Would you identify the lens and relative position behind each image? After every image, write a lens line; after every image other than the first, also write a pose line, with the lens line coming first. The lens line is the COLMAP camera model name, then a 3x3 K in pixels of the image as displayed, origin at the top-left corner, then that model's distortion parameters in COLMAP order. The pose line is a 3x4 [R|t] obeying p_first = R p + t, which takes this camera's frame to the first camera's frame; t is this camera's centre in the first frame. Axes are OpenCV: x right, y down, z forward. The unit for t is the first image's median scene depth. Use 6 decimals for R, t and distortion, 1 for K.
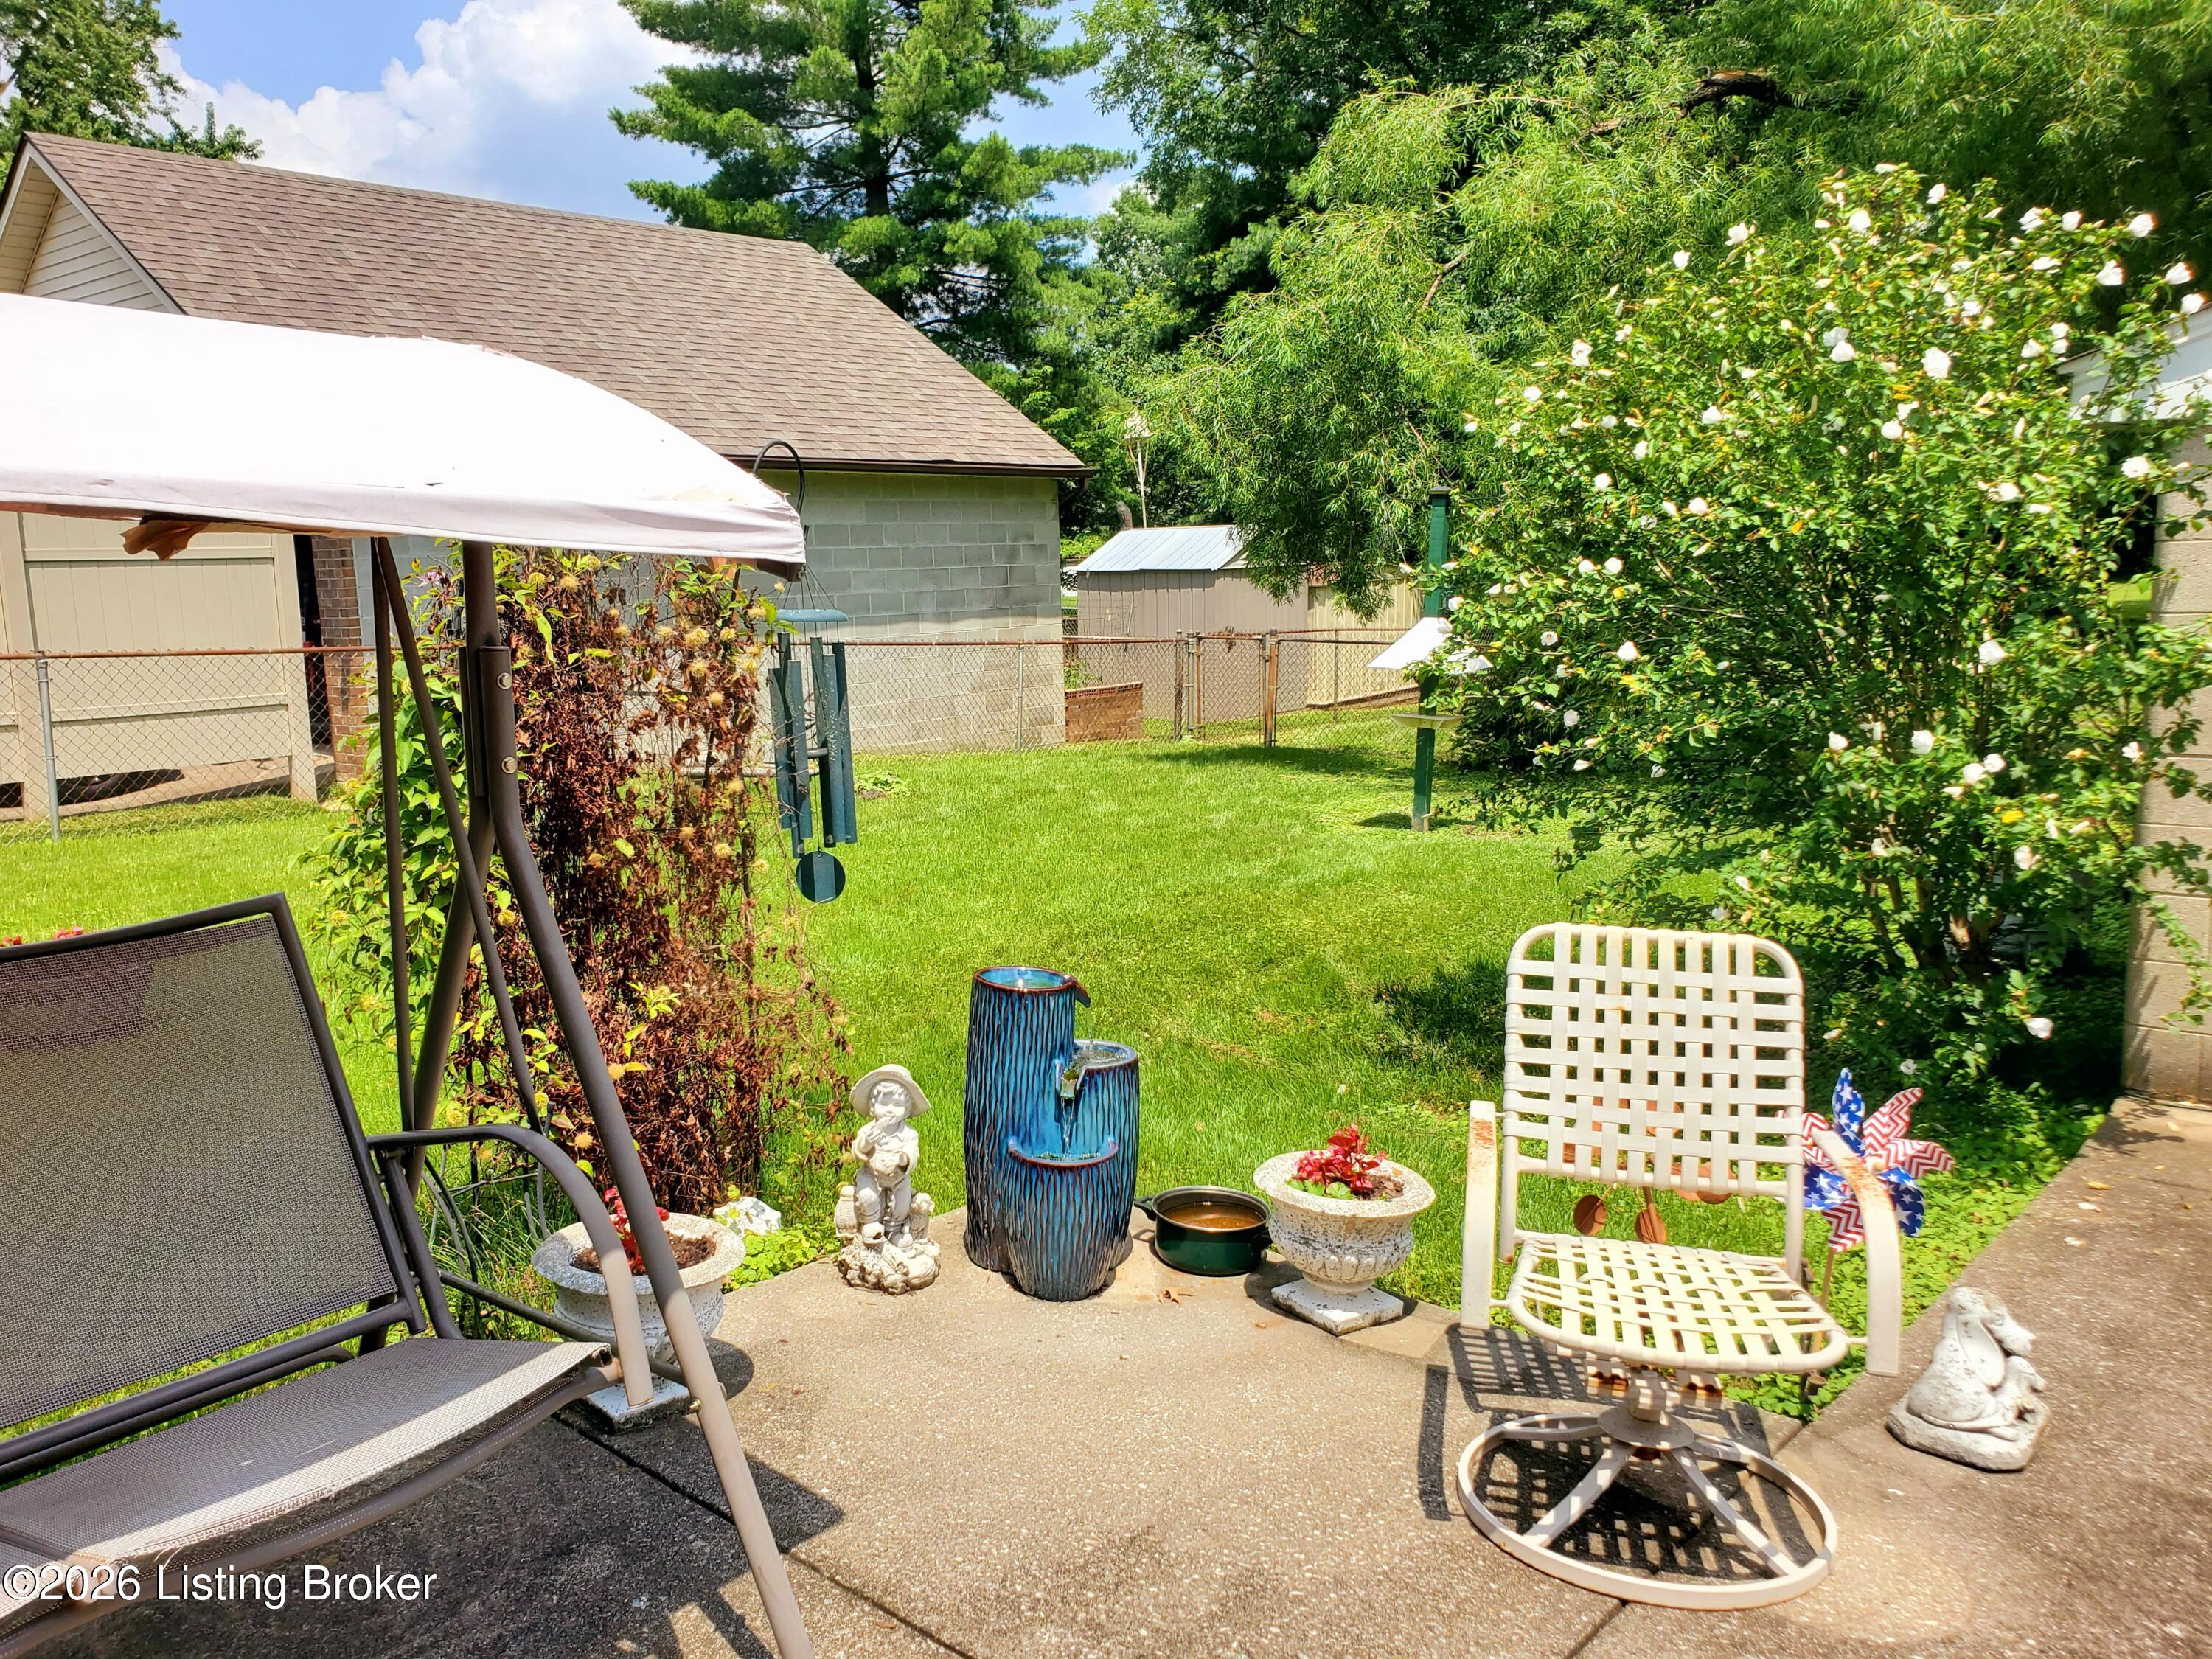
lens RADIAL K [[1705.2, 0, 1114.7], [0, 1705.2, 825.7], [0, 0, 1]] dist [0.008107, 0.007388]
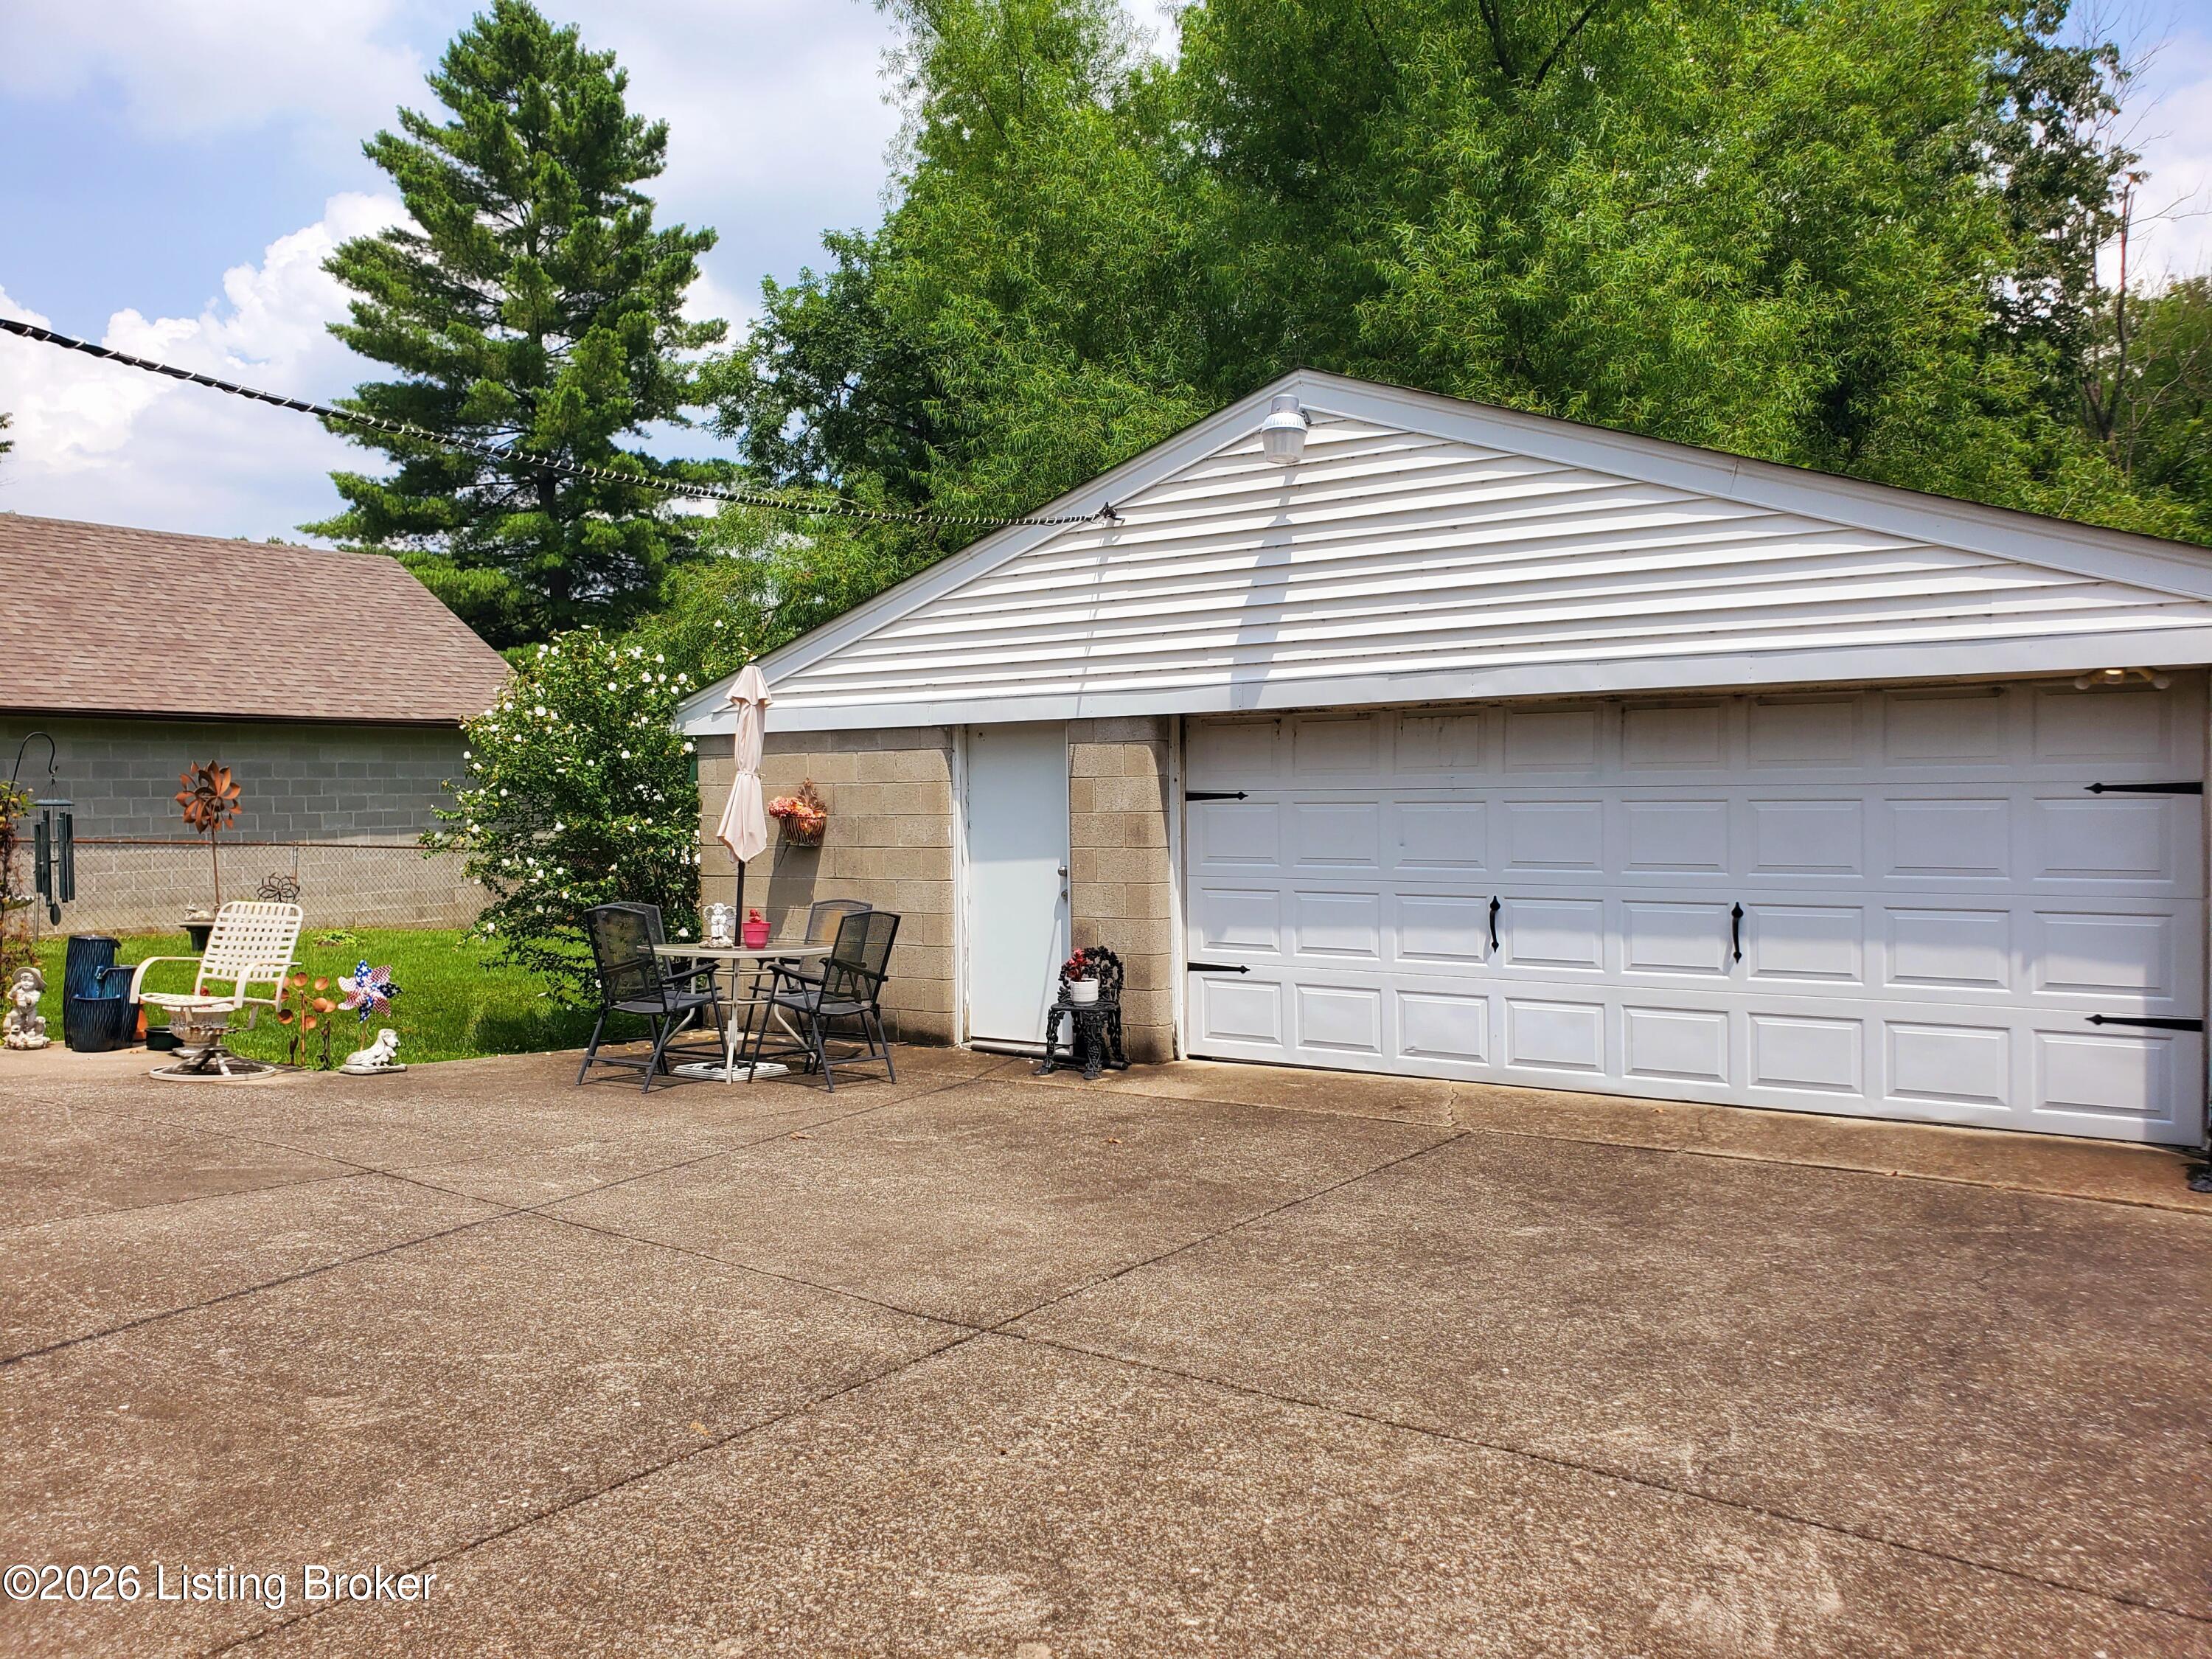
lens RADIAL K [[1705.2, 0, 1095.4], [0, 1705.2, 828.7], [0, 0, 1]] dist [0.008107, 0.007388]
pose [[0.994296, 0.016369, 0.105389, 1.000617], [-0.001423, 0.990099, -0.140362, 0.243275], [-0.106643, 0.139411, 0.984475, -1.486750]]
